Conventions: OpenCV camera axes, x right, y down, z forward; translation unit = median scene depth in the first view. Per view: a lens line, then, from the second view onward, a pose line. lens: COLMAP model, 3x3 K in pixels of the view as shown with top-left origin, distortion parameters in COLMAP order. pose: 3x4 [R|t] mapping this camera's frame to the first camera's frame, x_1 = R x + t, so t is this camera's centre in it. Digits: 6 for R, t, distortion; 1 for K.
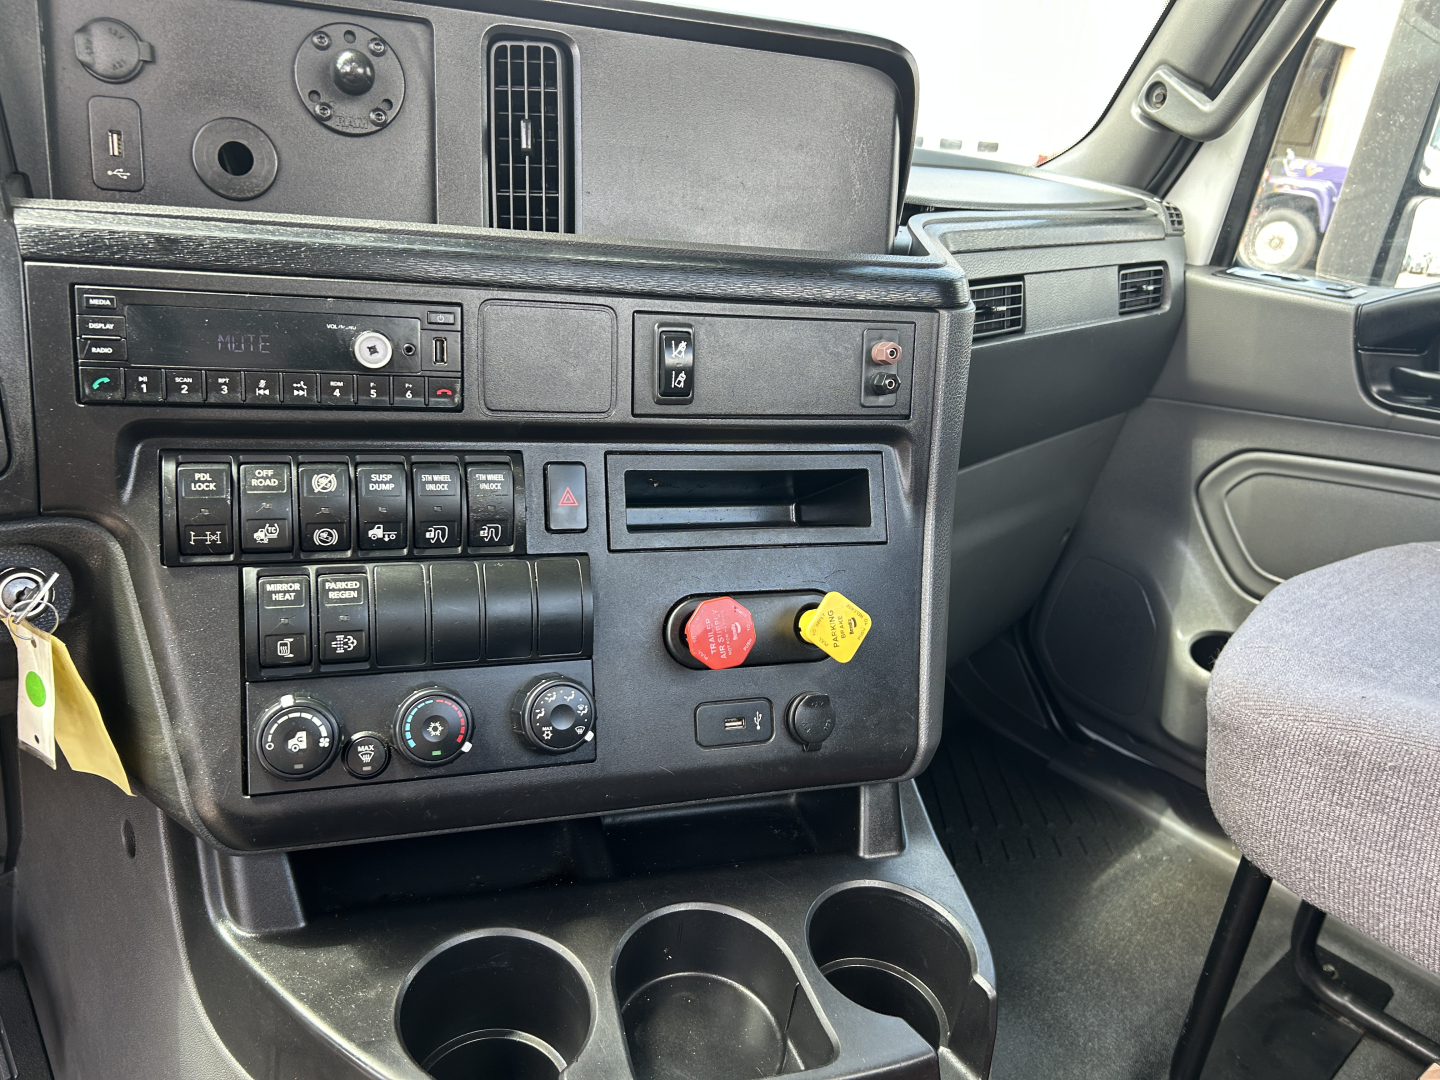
lens RADIAL K [[1110.3, 0, 719.1], [0, 1110.3, 531.7], [0, 0, 1]] dist [0.013327, -0.004357]
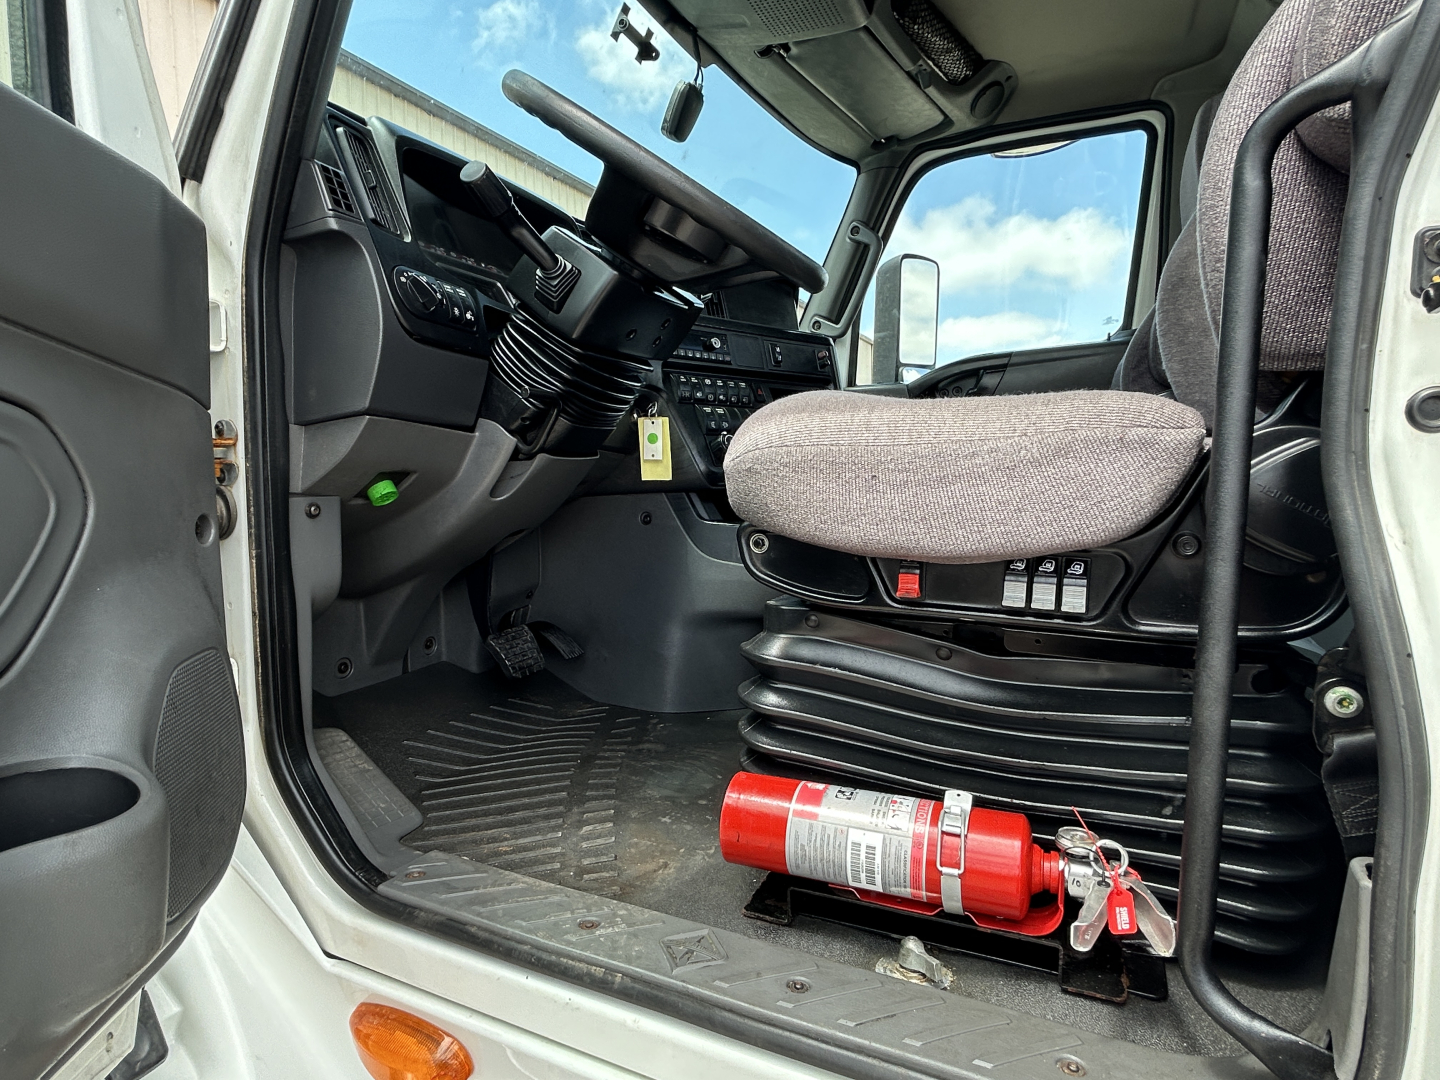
lens RADIAL K [[813.9, 0, 716.3], [0, 813.9, 534.1], [0, 0, 1]] dist [0.000237, 0.000303]
pose [[0.912645, -0.145269, 0.382068, -0.806017], [0.244383, 0.943180, -0.225143, 0.574022], [-0.327652, 0.298846, 0.896290, -0.642935]]
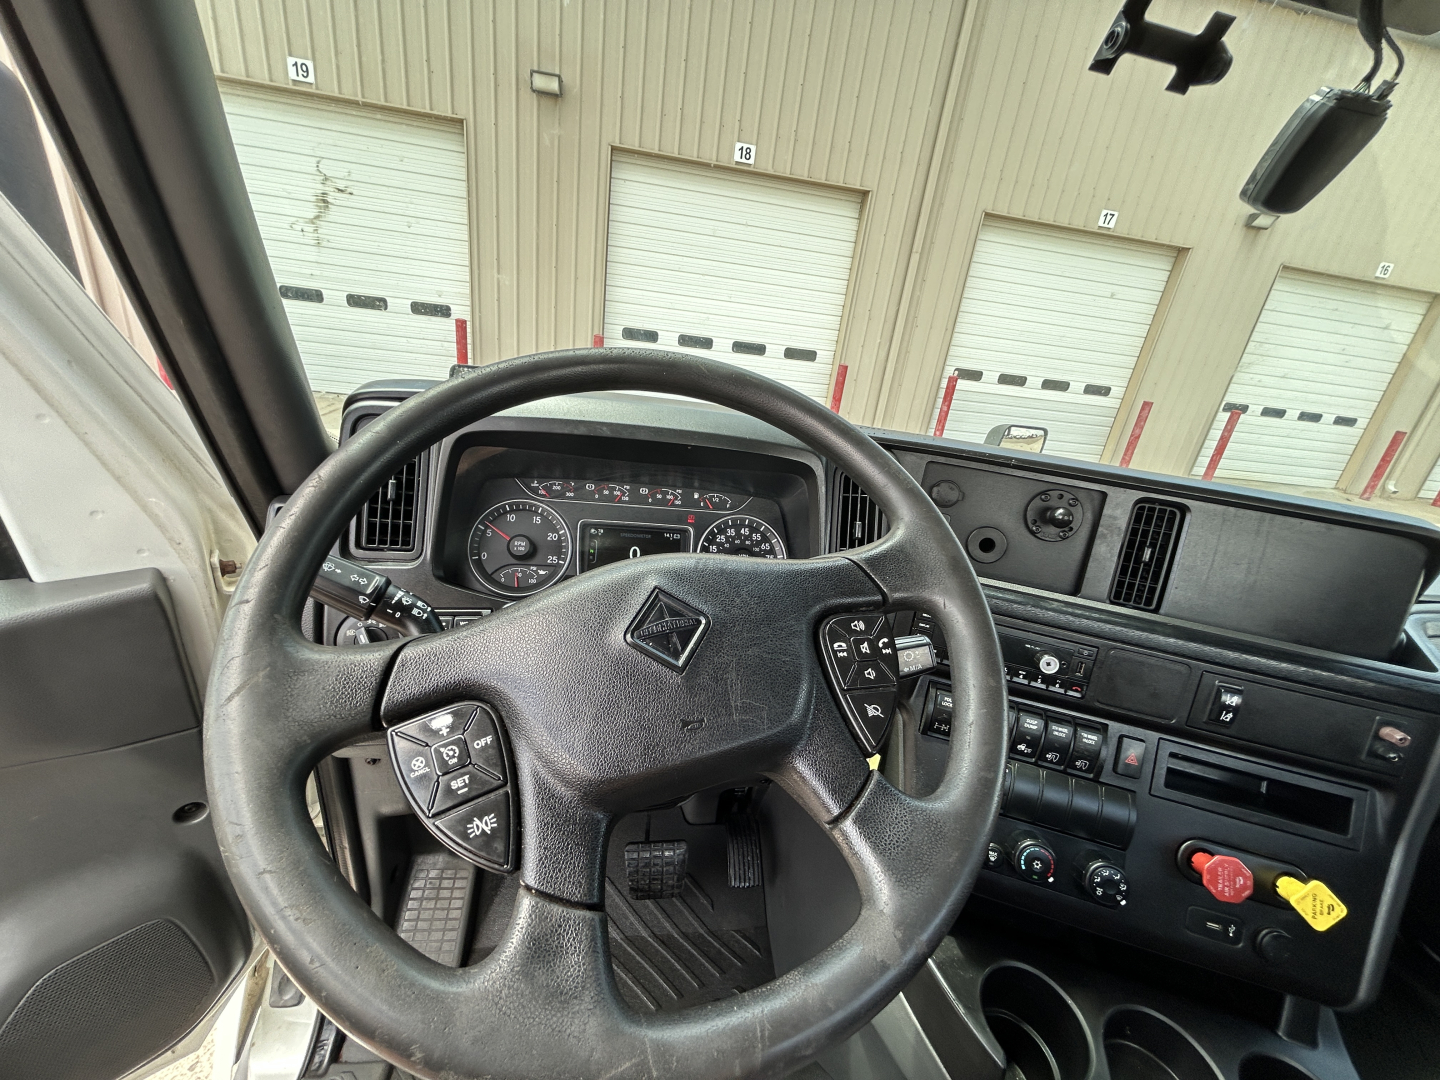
lens RADIAL K [[576.7, 0, 720.0], [0, 576.7, 540.0], [0, 0, 1]] dist [-0.002251, 0.000210]
pose [[0.831757, 0.202610, -0.516845, -0.185009], [-0.239582, 0.970863, -0.004968, -0.138001], [0.500780, 0.127960, 0.856064, -0.120133]]
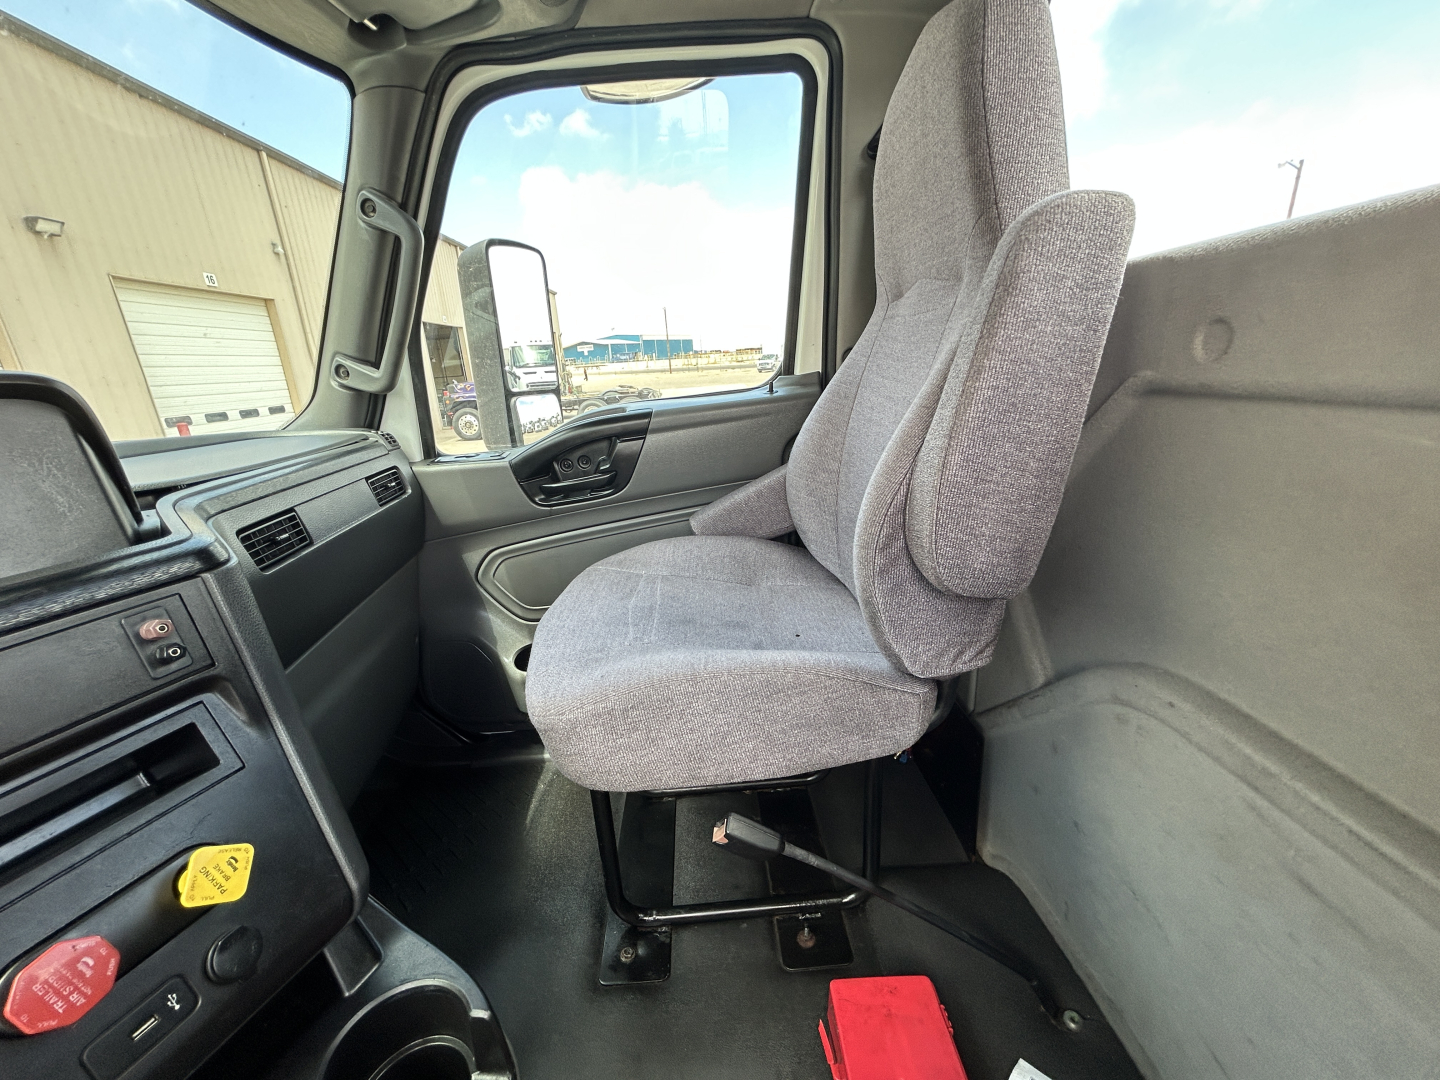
lens RADIAL K [[576.7, 0, 720.0], [0, 576.7, 540.0], [0, 0, 1]] dist [-0.002251, 0.000210]
pose [[0.630791, -0.365616, 0.684418, 0.100981], [0.408657, 0.906332, 0.107525, -0.049784], [-0.659623, 0.211866, 0.721117, 0.117859]]
